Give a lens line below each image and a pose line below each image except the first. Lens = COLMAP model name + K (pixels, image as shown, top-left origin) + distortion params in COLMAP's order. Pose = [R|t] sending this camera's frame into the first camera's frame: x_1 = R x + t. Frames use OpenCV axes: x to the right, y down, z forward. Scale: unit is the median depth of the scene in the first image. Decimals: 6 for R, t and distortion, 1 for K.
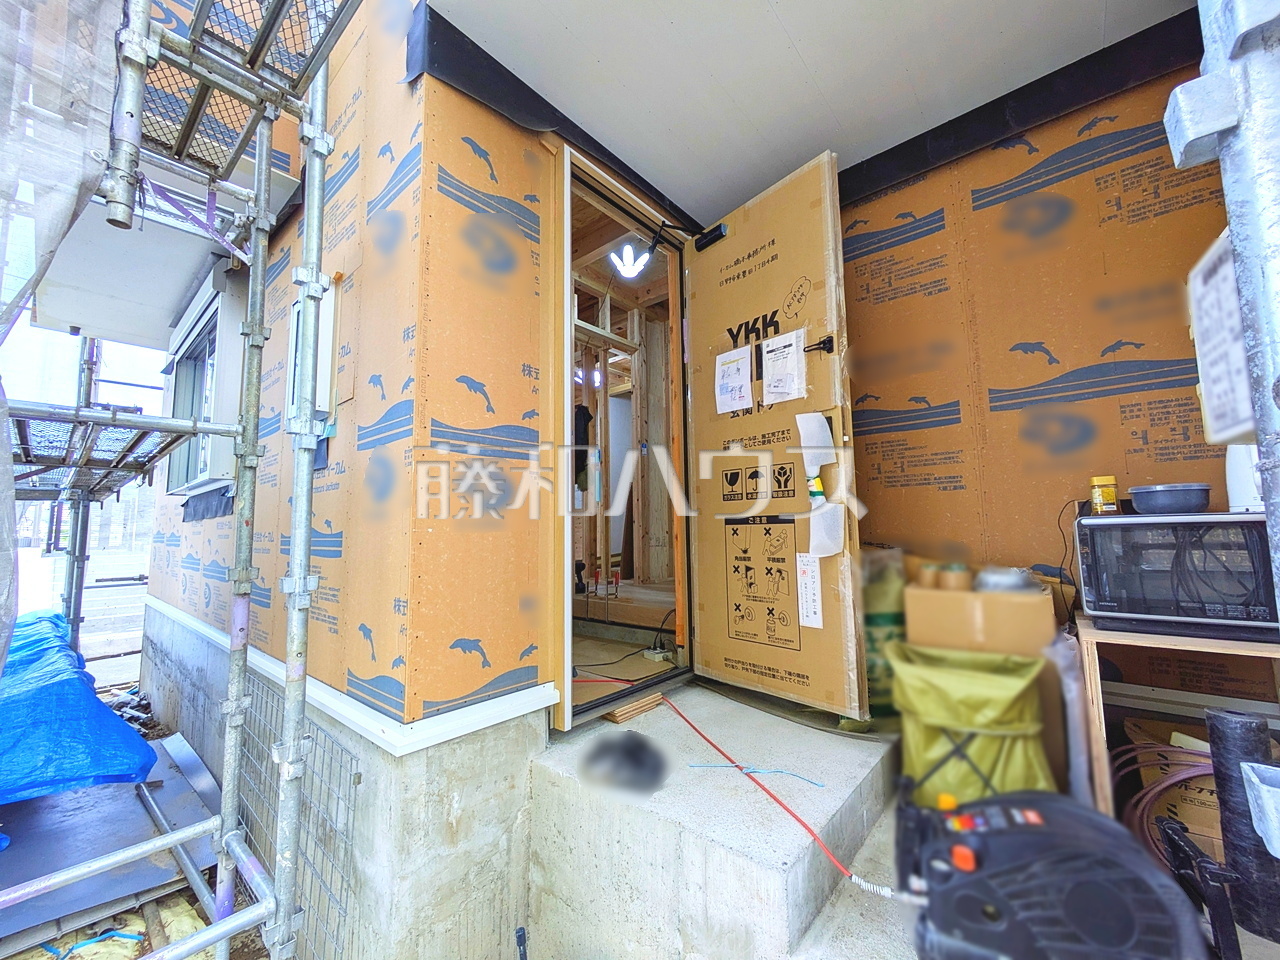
lens RADIAL K [[510.9, 0, 641.6], [0, 510.9, 478.5], [0, 0, 1]] dist [-0.001134, 0.000854]
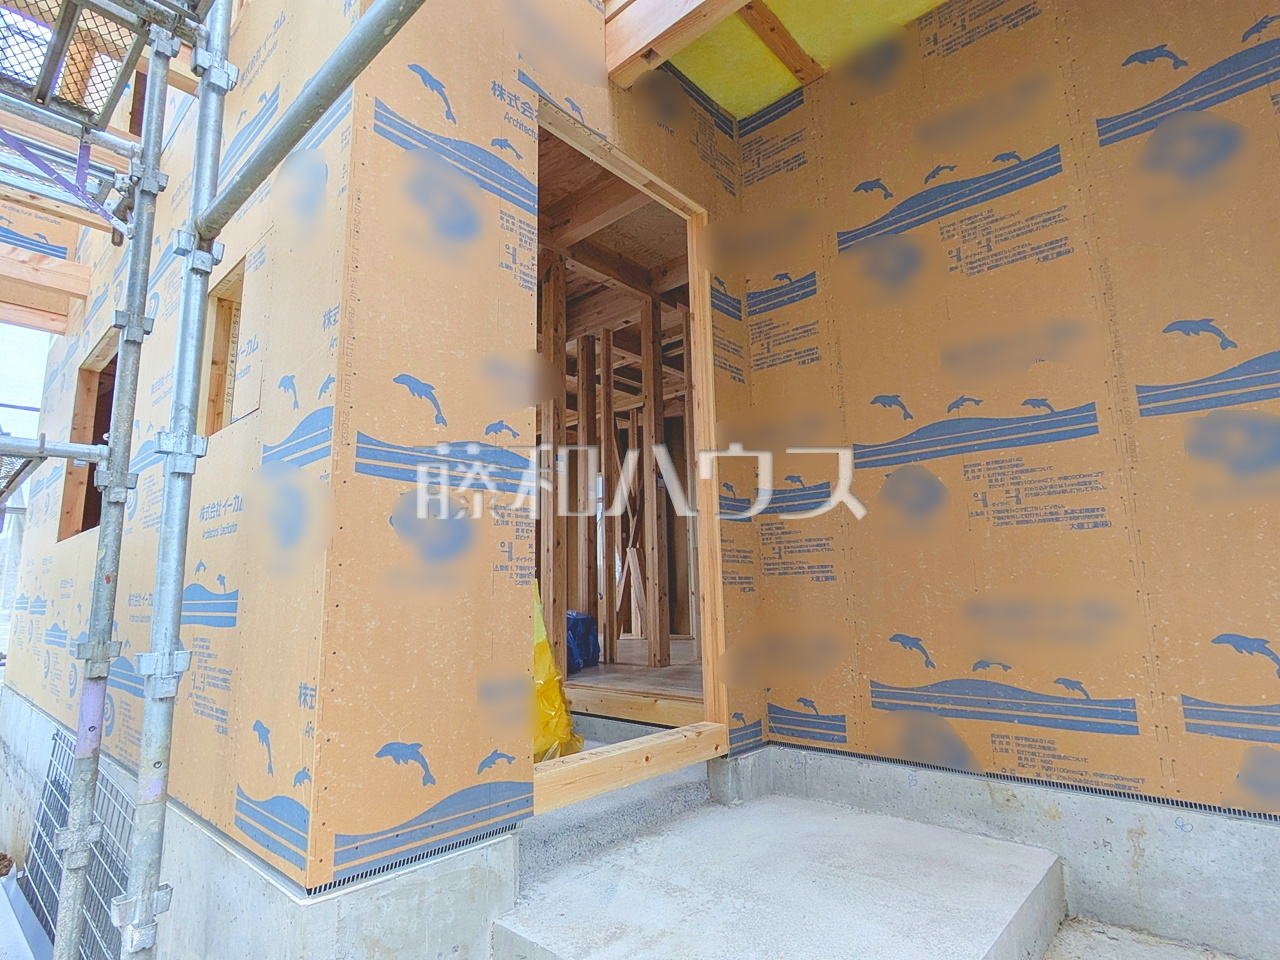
lens RADIAL K [[664.5, 0, 638.1], [0, 664.5, 484.2], [0, 0, 1]] dist [-0.009589, 0.006081]
pose [[0.999201, -0.012903, -0.037814, 0.019603], [0.010537, 0.998013, -0.062121, 0.017451], [0.038541, 0.061673, 0.997352, 0.073434]]
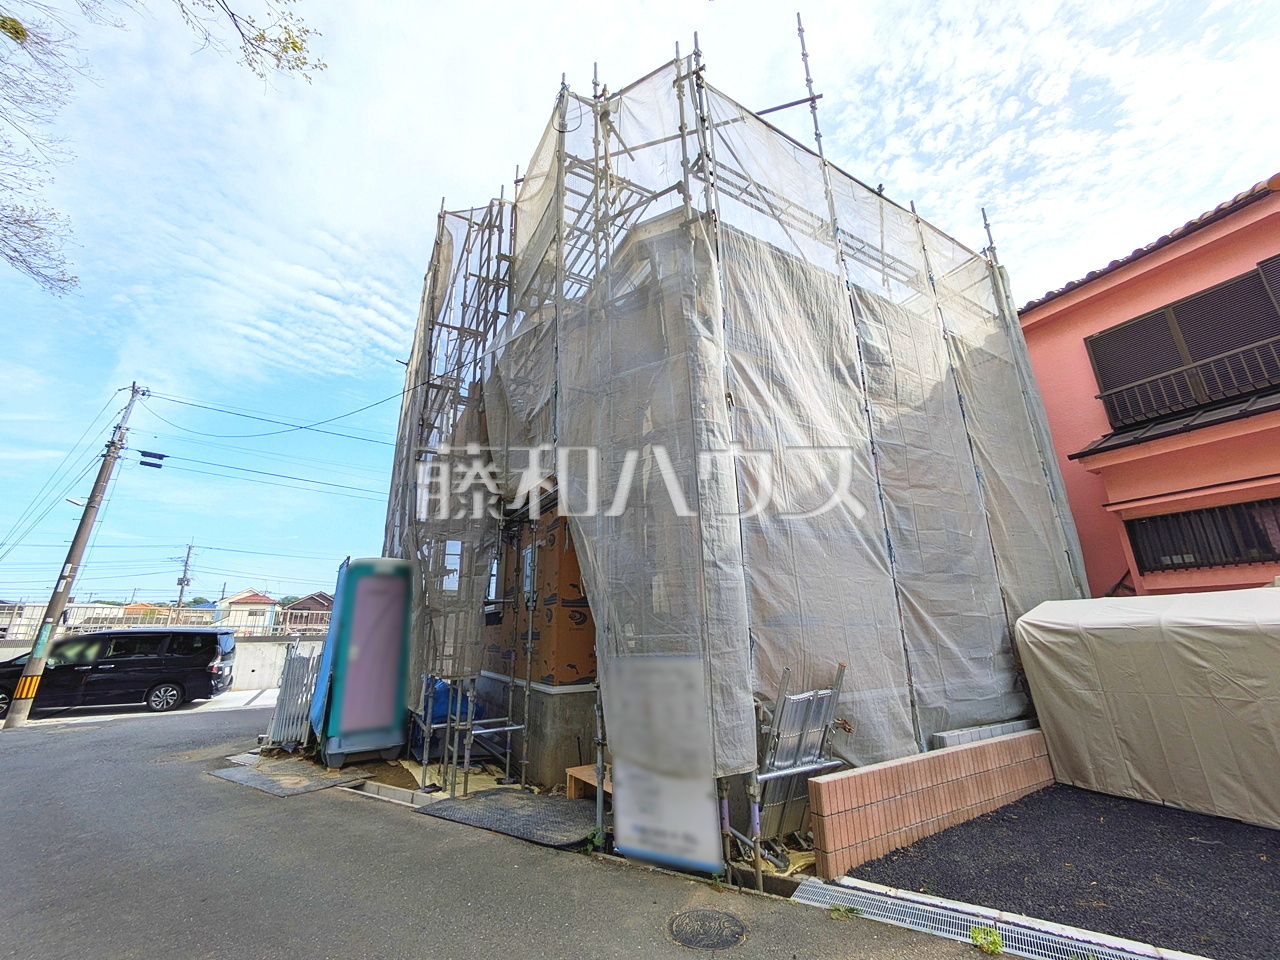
lens RADIAL K [[503.9, 0, 638.4], [0, 503.9, 486.8], [0, 0, 1]] dist [-0.001964, -0.000037]
pose [[0.938645, -0.093491, -0.331972, 1.175426], [0.034381, 0.983128, -0.179661, -0.208933], [0.343168, 0.157225, 0.926022, -1.931549]]
